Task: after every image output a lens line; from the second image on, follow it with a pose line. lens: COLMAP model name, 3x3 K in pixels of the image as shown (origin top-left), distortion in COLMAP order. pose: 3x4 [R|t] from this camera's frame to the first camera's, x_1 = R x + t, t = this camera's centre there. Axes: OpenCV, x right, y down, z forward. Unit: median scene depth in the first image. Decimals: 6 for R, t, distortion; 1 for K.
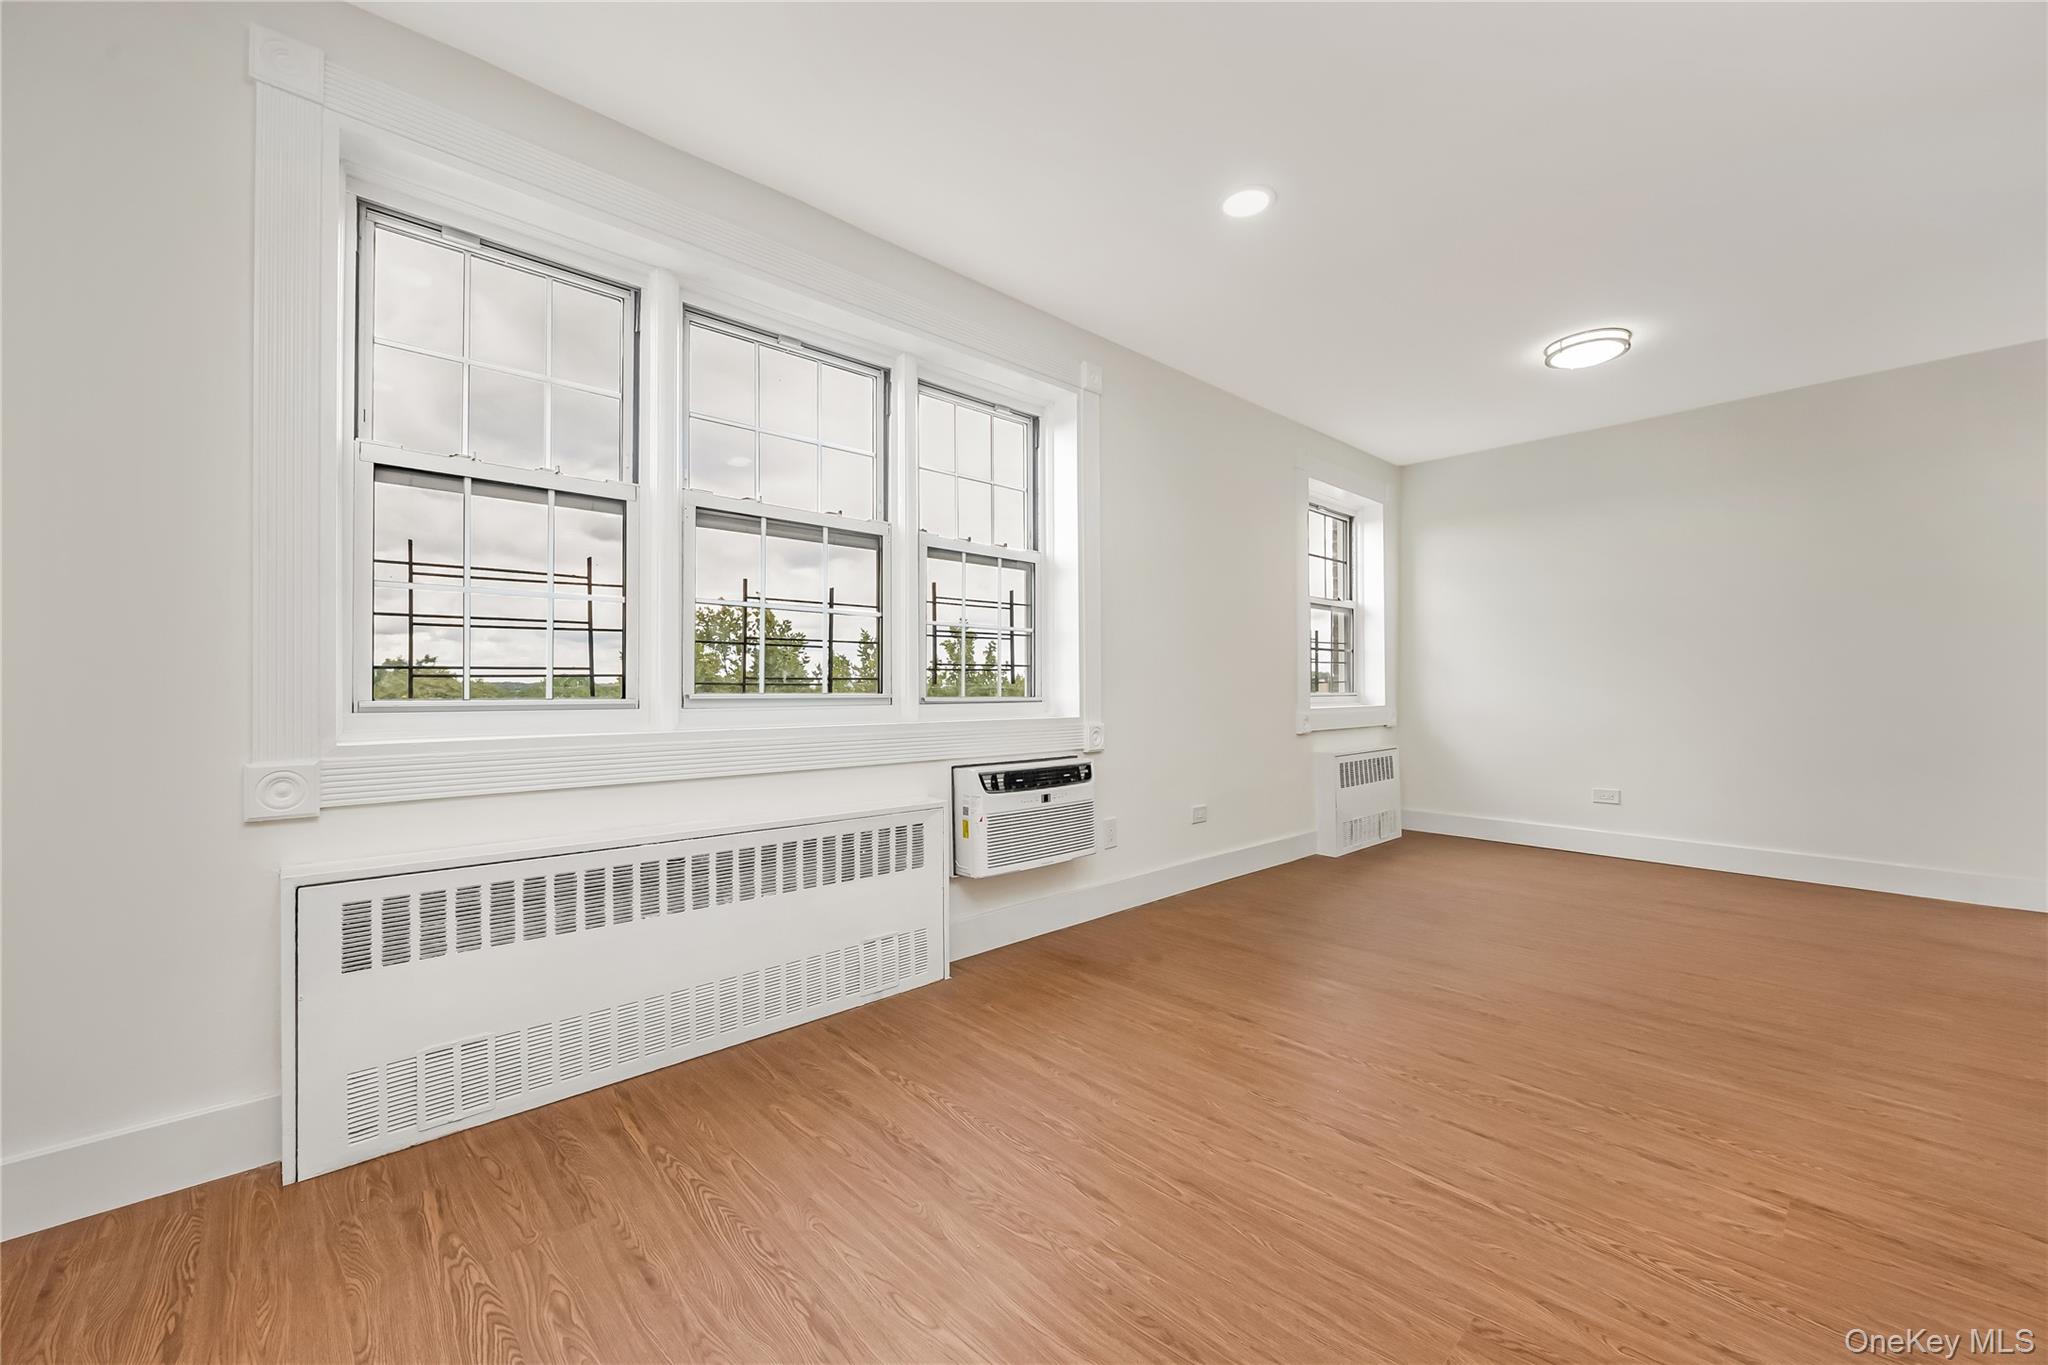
lens RADIAL K [[810.1, 0, 1014.5], [0, 810.1, 677.4], [0, 0, 1]] dist [-0.000226, 0.000115]
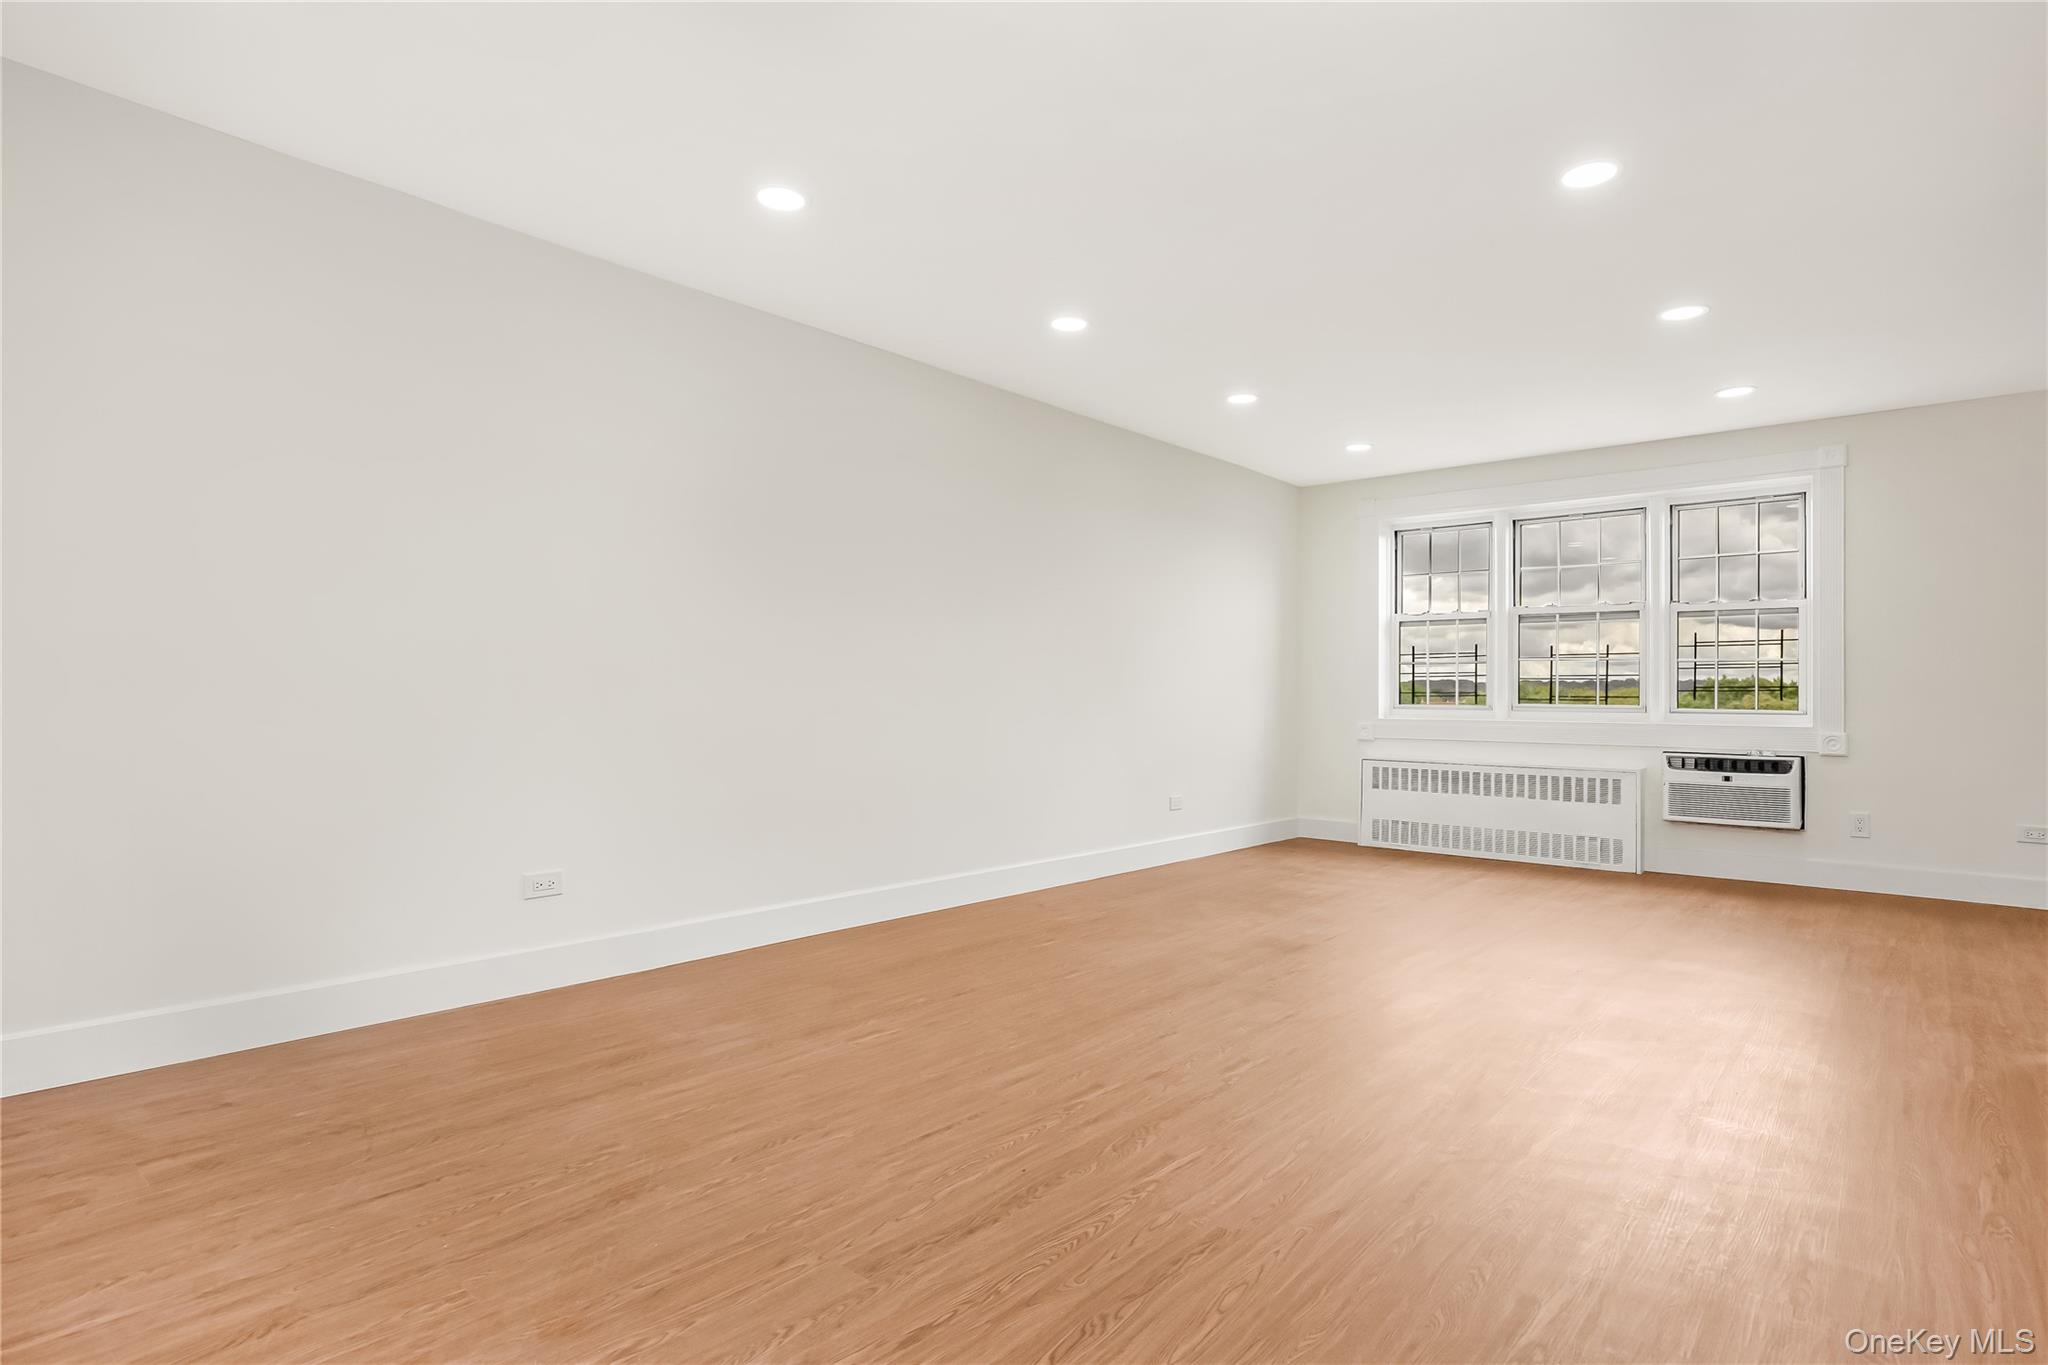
lens RADIAL K [[1056.6, 0, 1024.0], [0, 1056.6, 682.5], [0, 0, 1]] dist [-0.024404, -0.000097]
pose [[0.125226, -0.006140, -0.992109, 2.444641], [0.007031, 0.999961, -0.005301, -0.034149], [0.992103, -0.006312, 0.125264, -0.697959]]
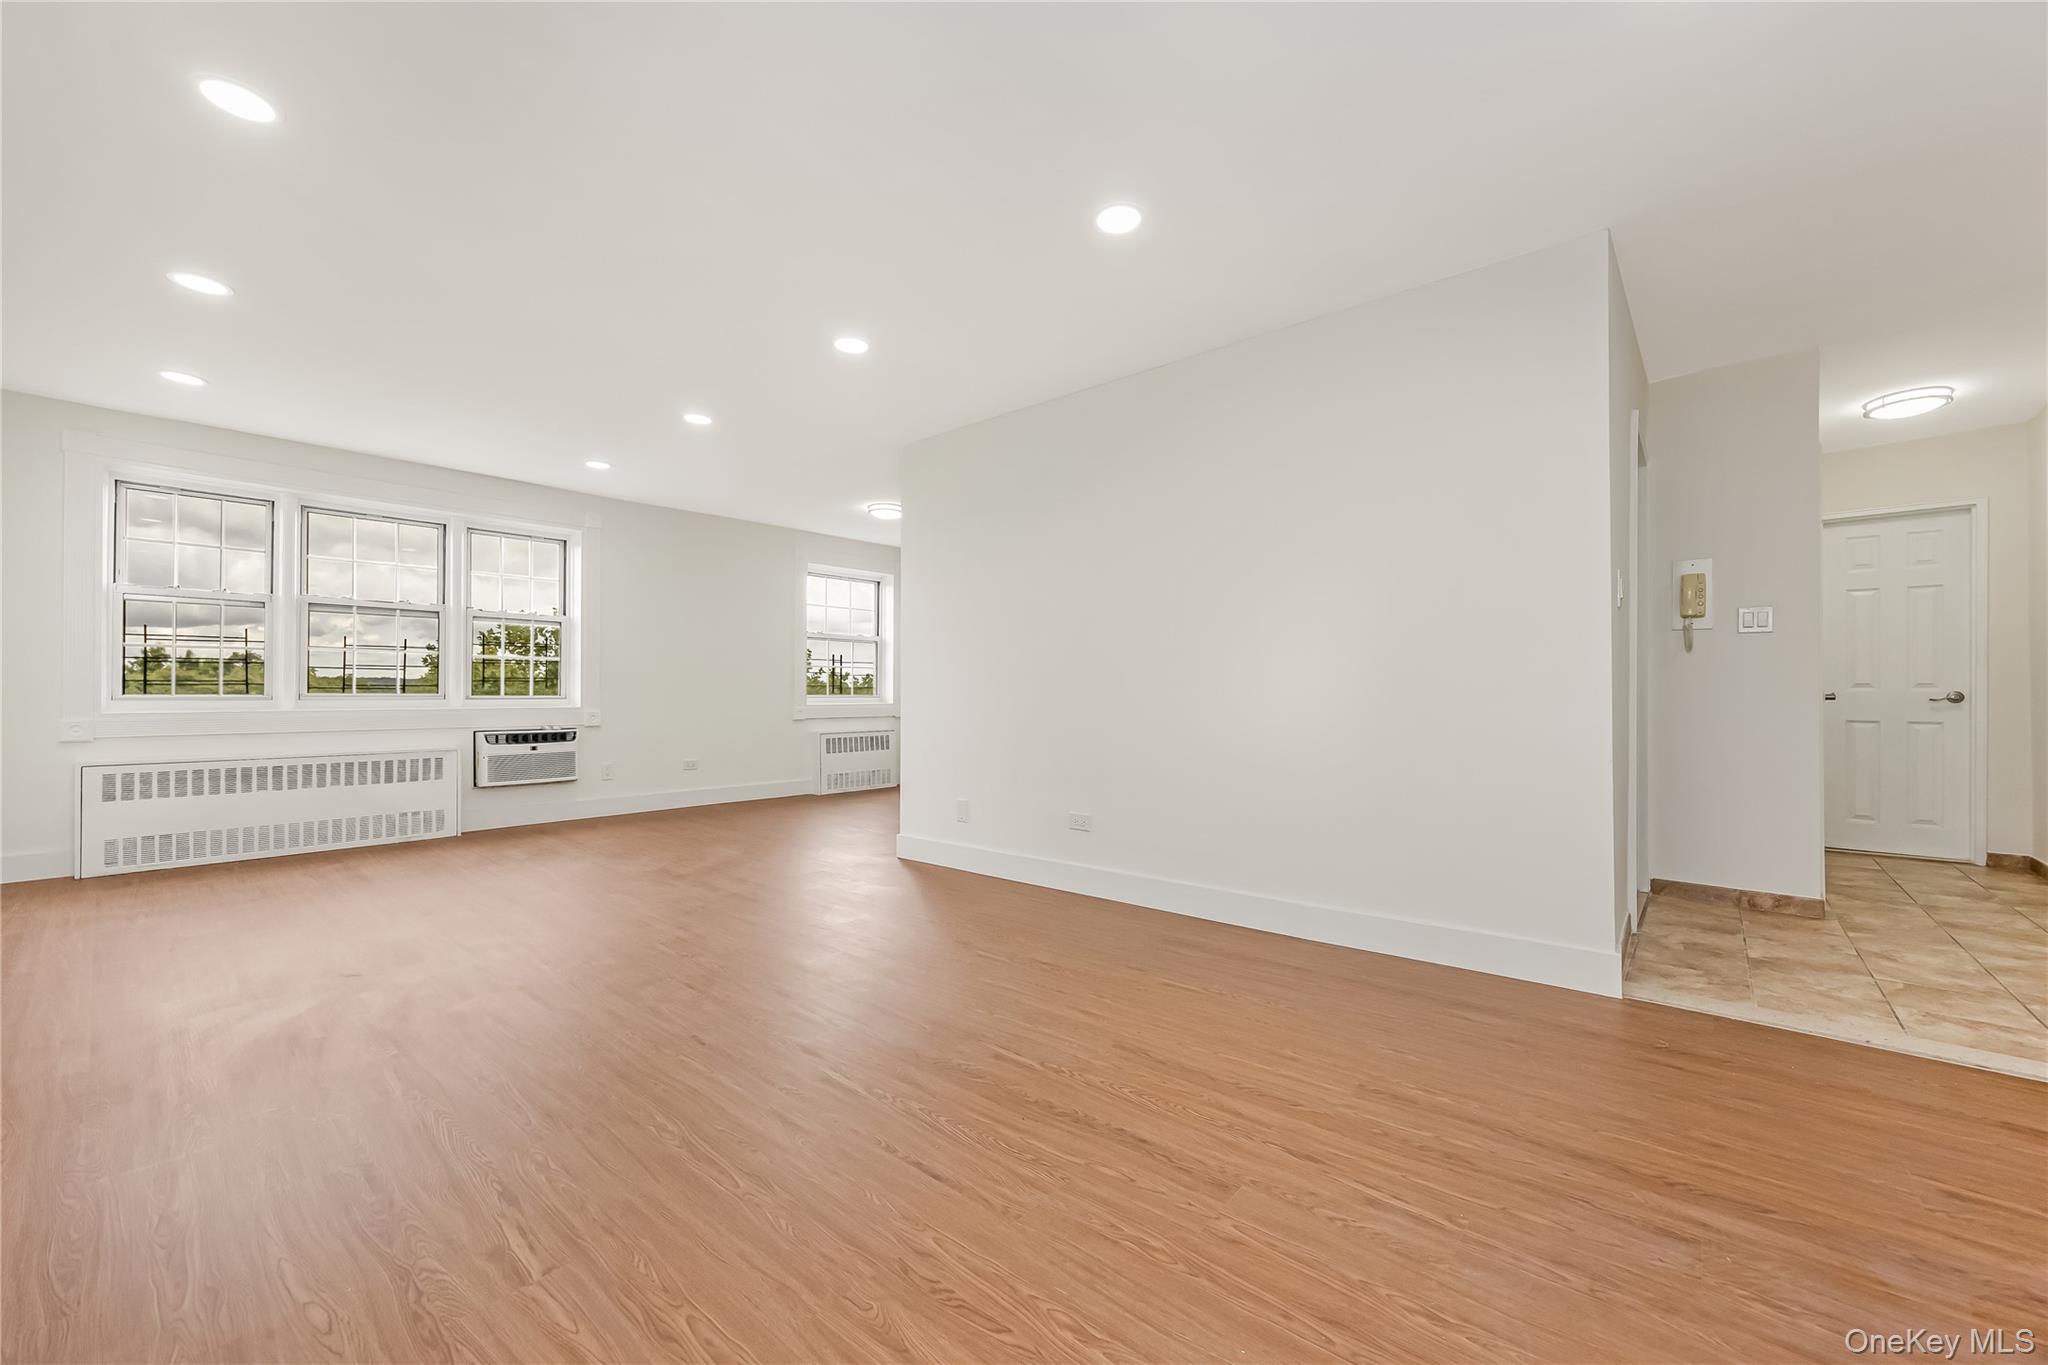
lens RADIAL K [[789.3, 0, 1024.0], [0, 789.3, 682.5], [0, 0, 1]] dist [0.001630, -0.000097]
pose [[0.992592, 0.010078, 0.121078, 1.346379], [-0.010799, 0.999928, 0.005302, -0.042827], [-0.121016, -0.006570, 0.992629, -1.404379]]
